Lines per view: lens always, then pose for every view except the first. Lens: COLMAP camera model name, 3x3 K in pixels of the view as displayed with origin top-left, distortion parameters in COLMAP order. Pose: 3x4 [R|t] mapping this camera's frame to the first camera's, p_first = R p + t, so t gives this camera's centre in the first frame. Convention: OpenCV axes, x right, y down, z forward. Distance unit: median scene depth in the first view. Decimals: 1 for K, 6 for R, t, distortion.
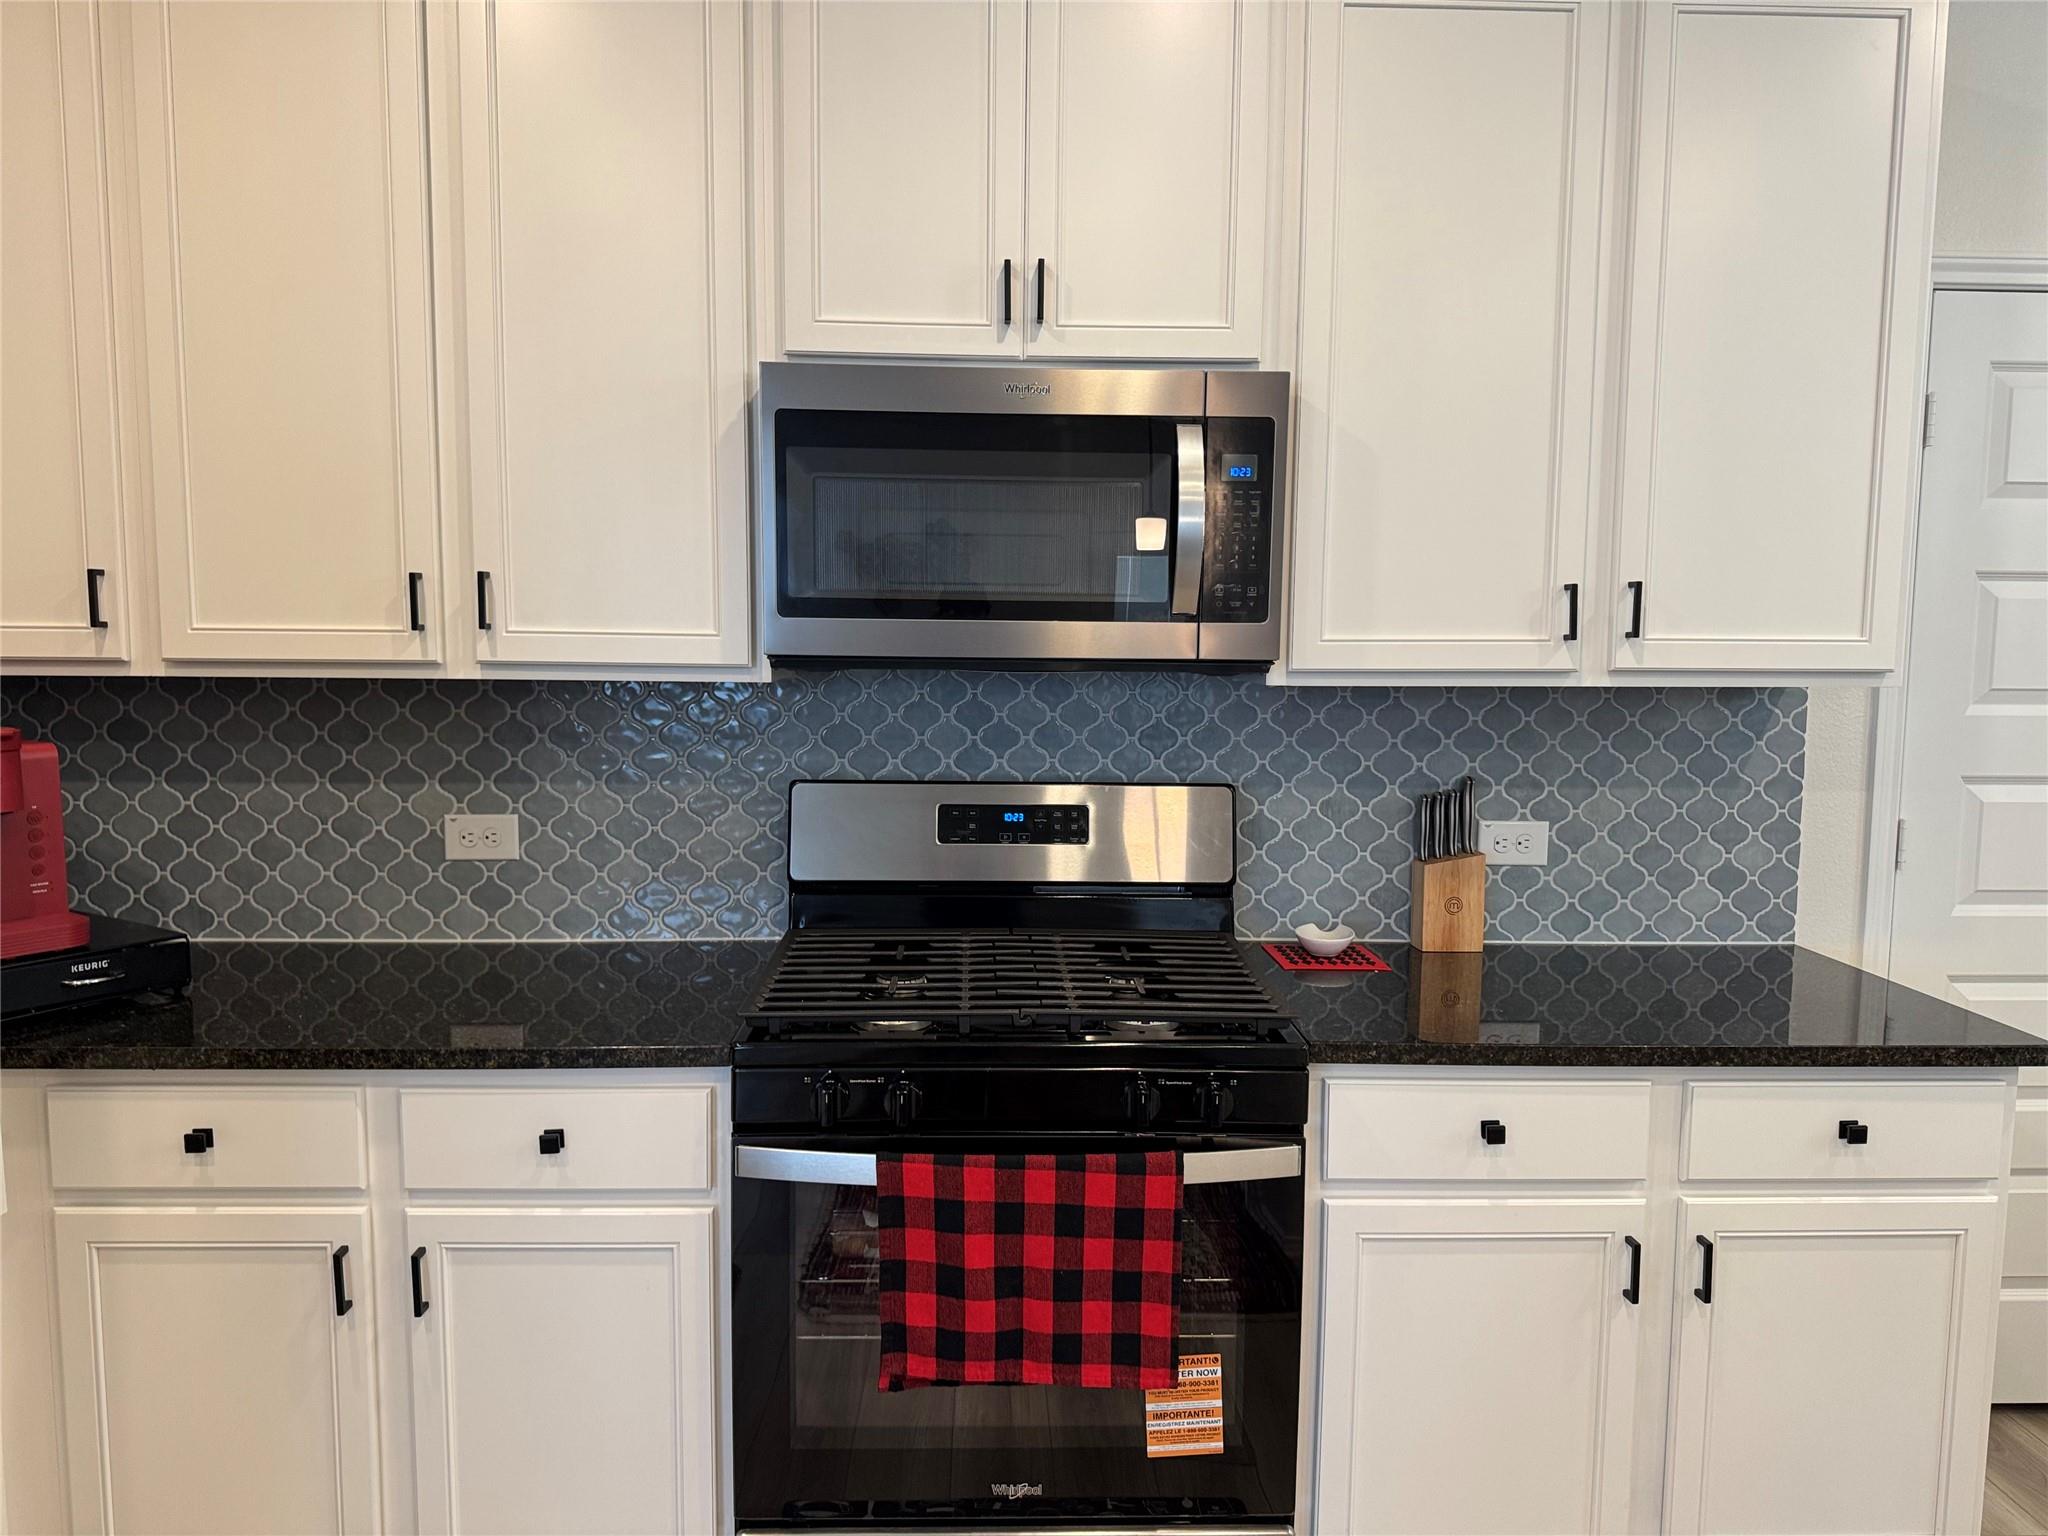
lens RADIAL K [[1452.4, 0, 1015.1], [0, 1452.4, 773.3], [0, 0, 1]] dist [0.067241, -0.082145]
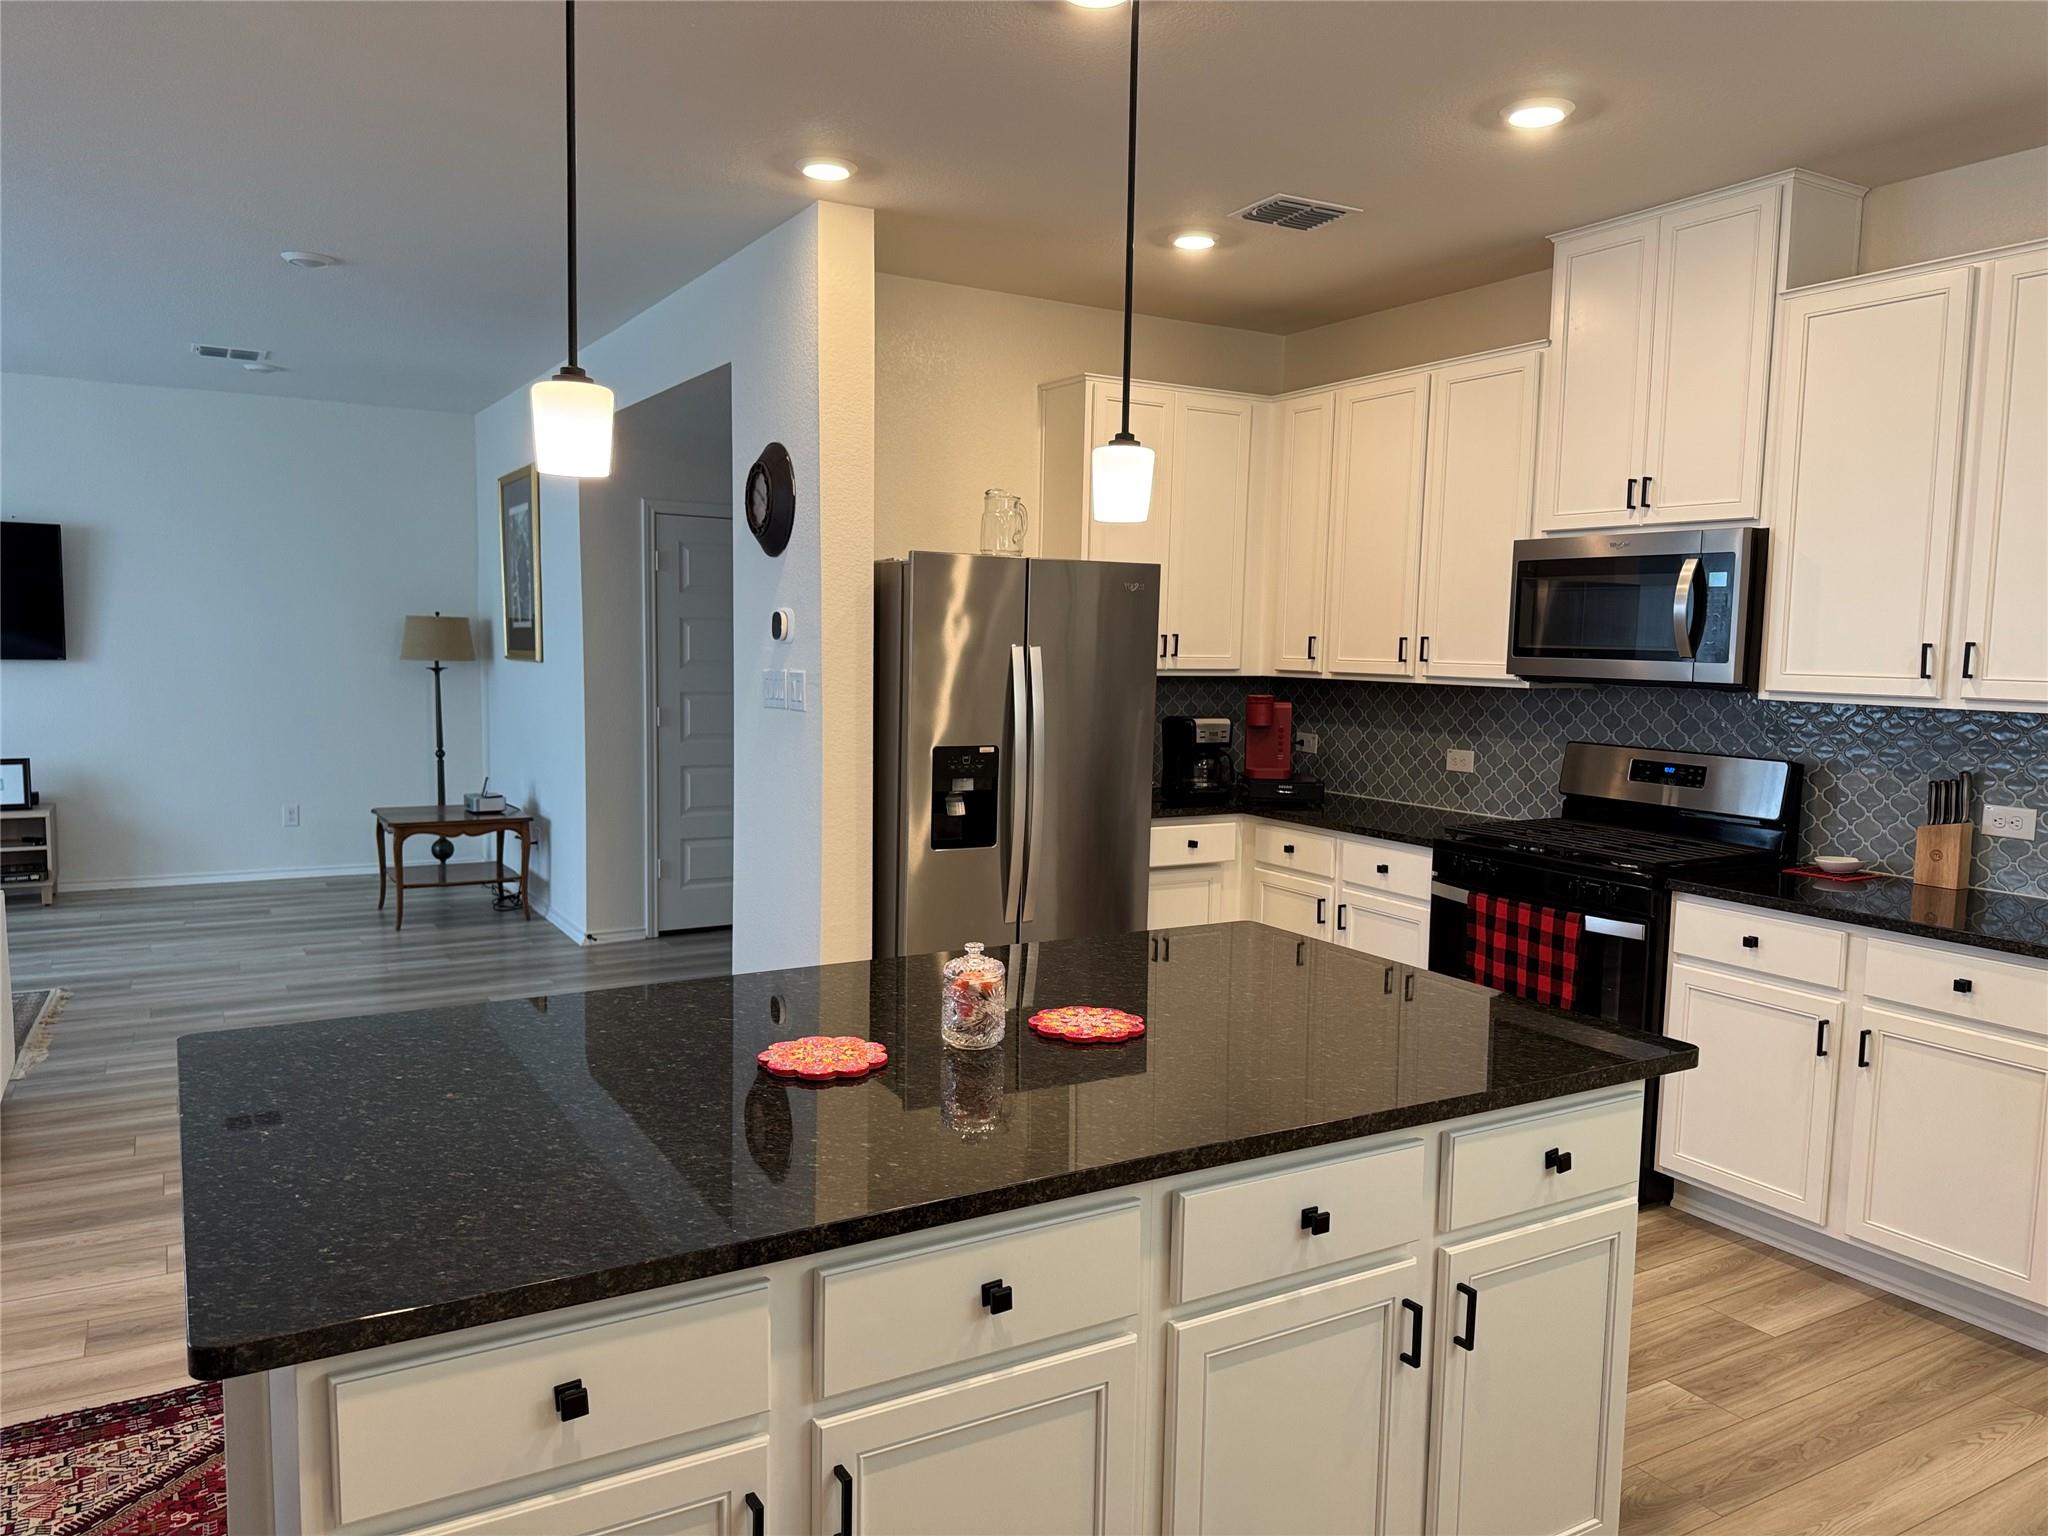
lens RADIAL K [[1423.4, 0, 1010.1], [0, 1423.4, 776.7], [0, 0, 1]] dist [0.139736, -0.190733]
pose [[0.471640, 0.087297, -0.877459, 1.303658], [-0.101059, 0.993882, 0.044560, 0.045244], [0.875981, 0.067659, 0.477577, -0.621864]]
